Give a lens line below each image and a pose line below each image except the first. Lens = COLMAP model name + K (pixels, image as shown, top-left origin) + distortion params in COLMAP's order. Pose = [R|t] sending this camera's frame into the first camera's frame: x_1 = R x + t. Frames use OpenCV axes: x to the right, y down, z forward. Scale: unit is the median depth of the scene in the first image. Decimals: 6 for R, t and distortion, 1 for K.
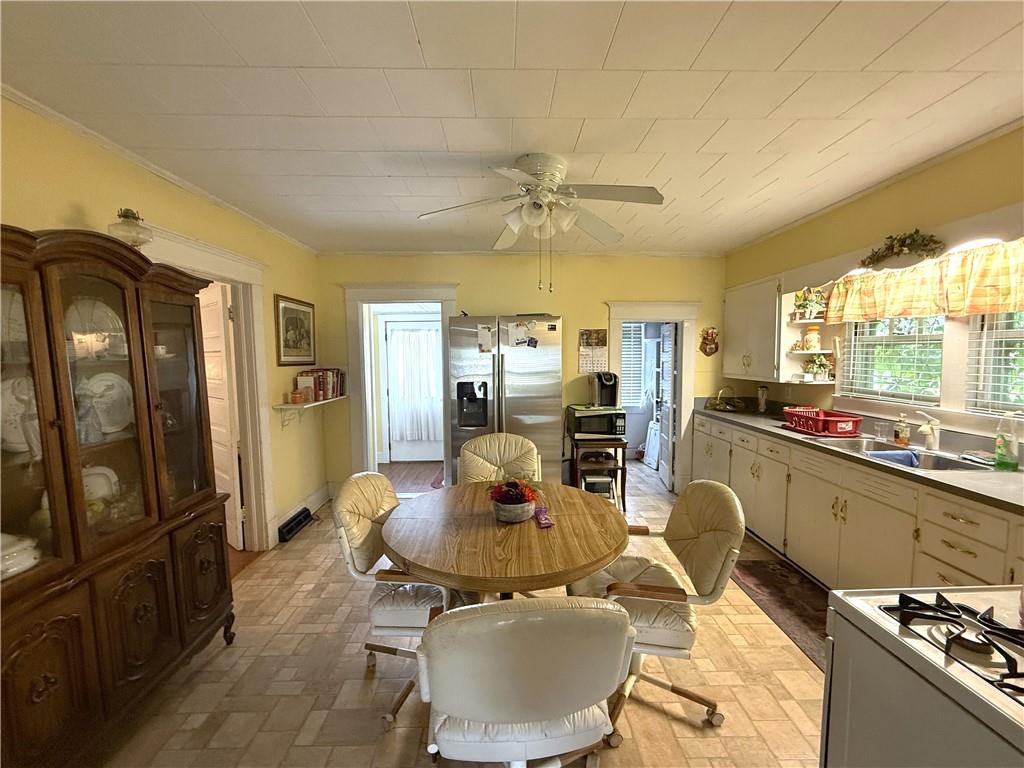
lens RADIAL K [[418.8, 0, 510.5], [0, 418.8, 390.4], [0, 0, 1]] dist [-0.006360, 0.000415]
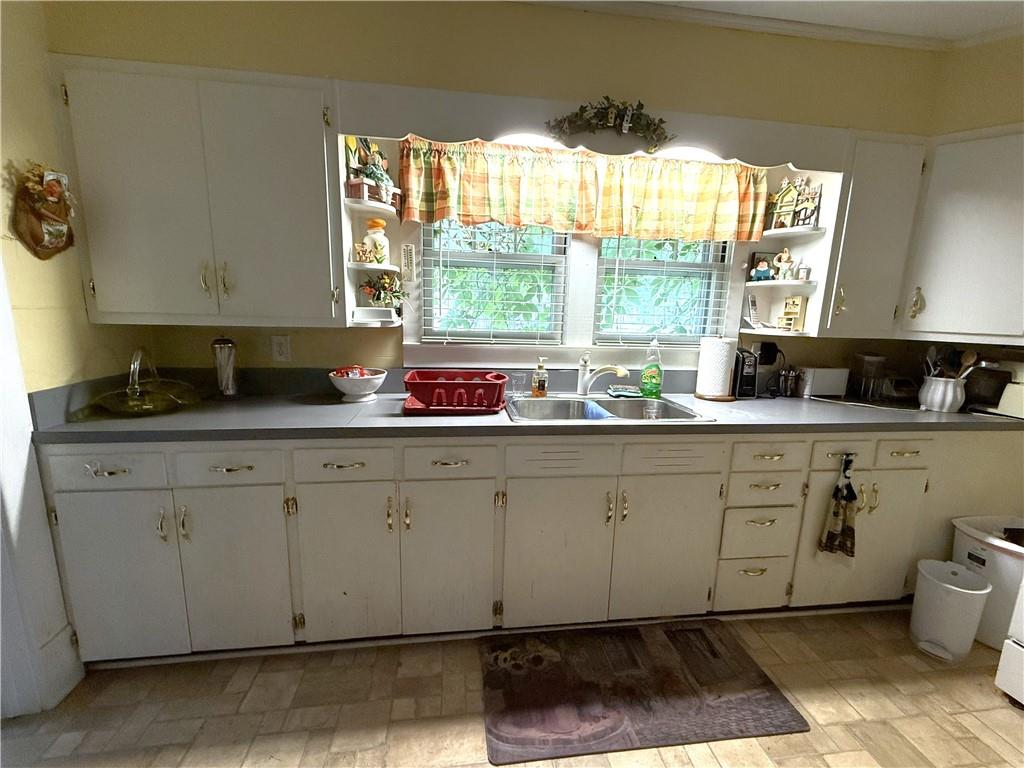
lens RADIAL K [[418.8, 0, 514.3], [0, 418.8, 384.6], [0, 0, 1]] dist [-0.006360, 0.000415]
pose [[-0.134034, -0.171868, 0.975959, 0.138253], [0.059422, 0.981680, 0.181036, -0.030741], [-0.989194, 0.082259, -0.121365, 0.913330]]
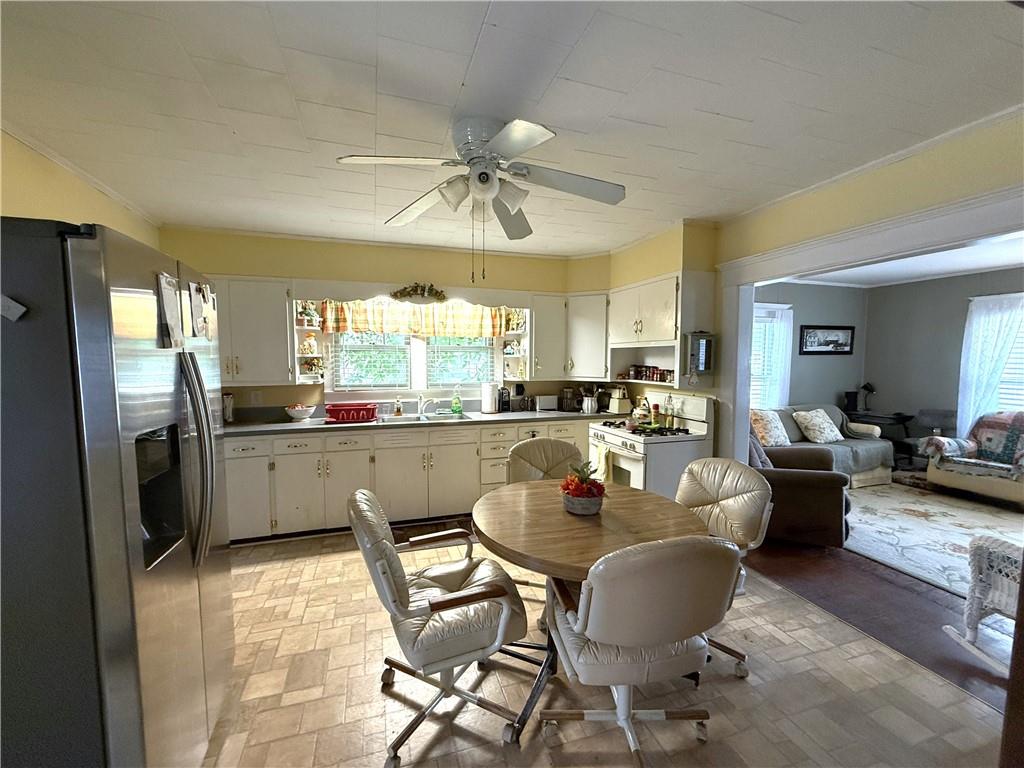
lens RADIAL K [[418.8, 0, 512.8], [0, 418.8, 388.5], [0, 0, 1]] dist [-0.006360, 0.000415]
pose [[-0.304822, -0.054328, 0.950859, -0.523168], [0.085327, 0.992799, 0.084078, -0.052785], [-0.948579, 0.106762, -0.297992, 0.840374]]
